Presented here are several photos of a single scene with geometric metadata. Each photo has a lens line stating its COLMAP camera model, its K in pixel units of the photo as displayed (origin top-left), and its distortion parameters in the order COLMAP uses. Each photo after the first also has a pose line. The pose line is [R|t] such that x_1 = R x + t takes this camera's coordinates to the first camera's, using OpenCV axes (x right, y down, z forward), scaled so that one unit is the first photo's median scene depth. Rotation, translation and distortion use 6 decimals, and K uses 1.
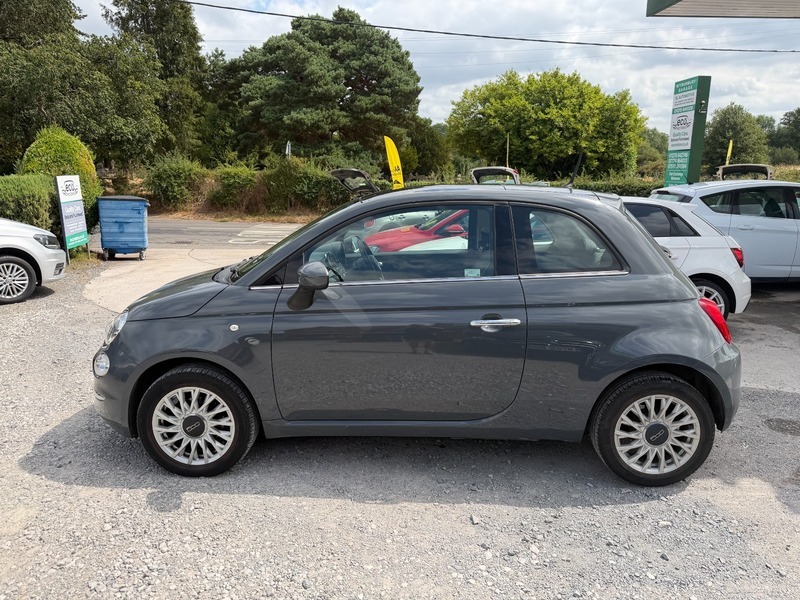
lens RADIAL K [[567.8, 0, 401.7], [0, 567.8, 303.9], [0, 0, 1]] dist [0.026217, -0.028933]
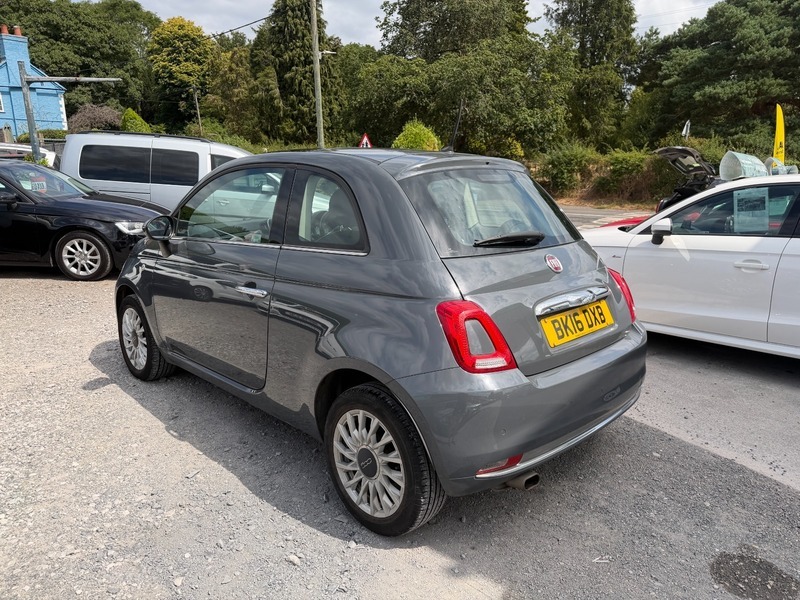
lens RADIAL K [[567.8, 0, 398.2], [0, 567.8, 304.7], [0, 0, 1]] dist [0.026217, -0.028933]
pose [[0.723192, 0.153340, -0.673409, 0.143736], [-0.140433, 0.987321, 0.074006, -0.007114], [0.676218, 0.041048, 0.735557, 0.066261]]
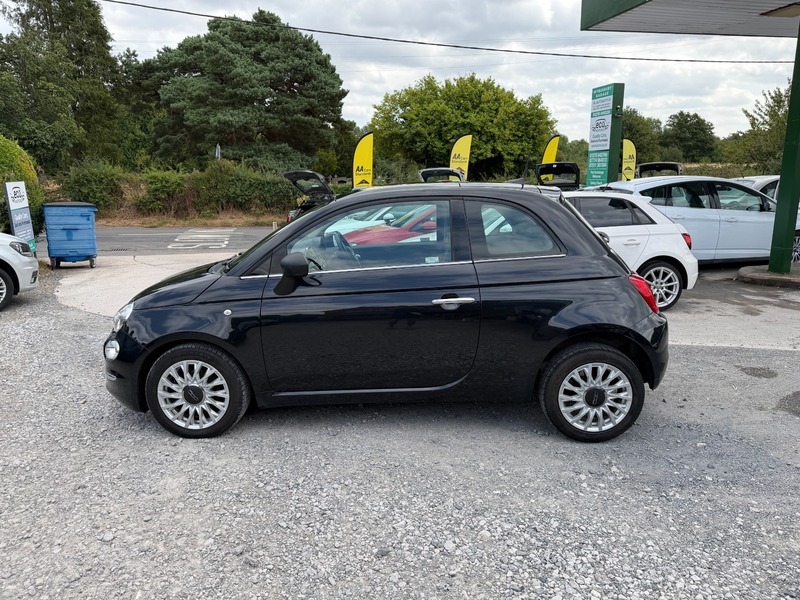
lens RADIAL K [[567.8, 0, 401.2], [0, 567.8, 302.0], [0, 0, 1]] dist [0.026217, -0.028933]
pose [[0.988538, -0.046016, 0.143785, -0.049812], [0.046927, 0.998894, -0.002949, 0.005627], [-0.143490, 0.009663, 0.989605, -0.022075]]
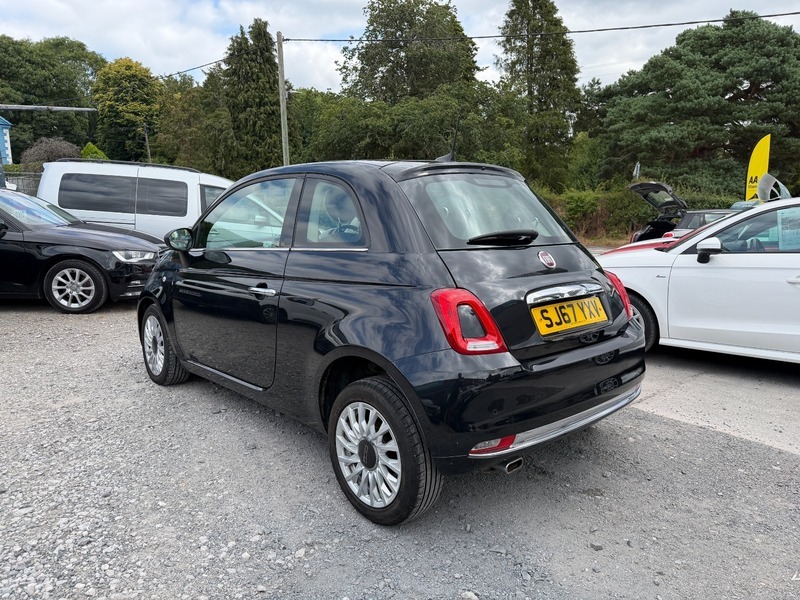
lens RADIAL K [[567.8, 0, 398.4], [0, 567.8, 301.1], [0, 0, 1]] dist [0.026217, -0.028933]
pose [[0.785074, 0.092504, -0.612456, 0.107463], [-0.127732, 0.991711, -0.013948, 0.005597], [0.606089, 0.089181, 0.790382, 0.047077]]
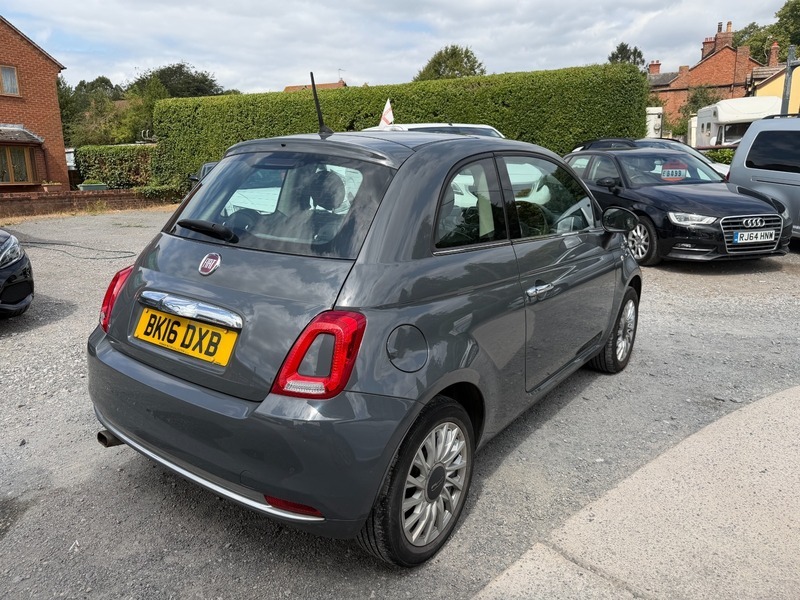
lens RADIAL K [[567.8, 0, 408.6], [0, 567.8, 299.2], [0, 0, 1]] dist [0.026217, -0.028933]
pose [[-0.561760, 0.190481, -0.805073, 0.148311], [-0.174331, 0.924027, 0.340269, -0.047882], [0.808724, 0.331499, -0.485874, 0.264164]]
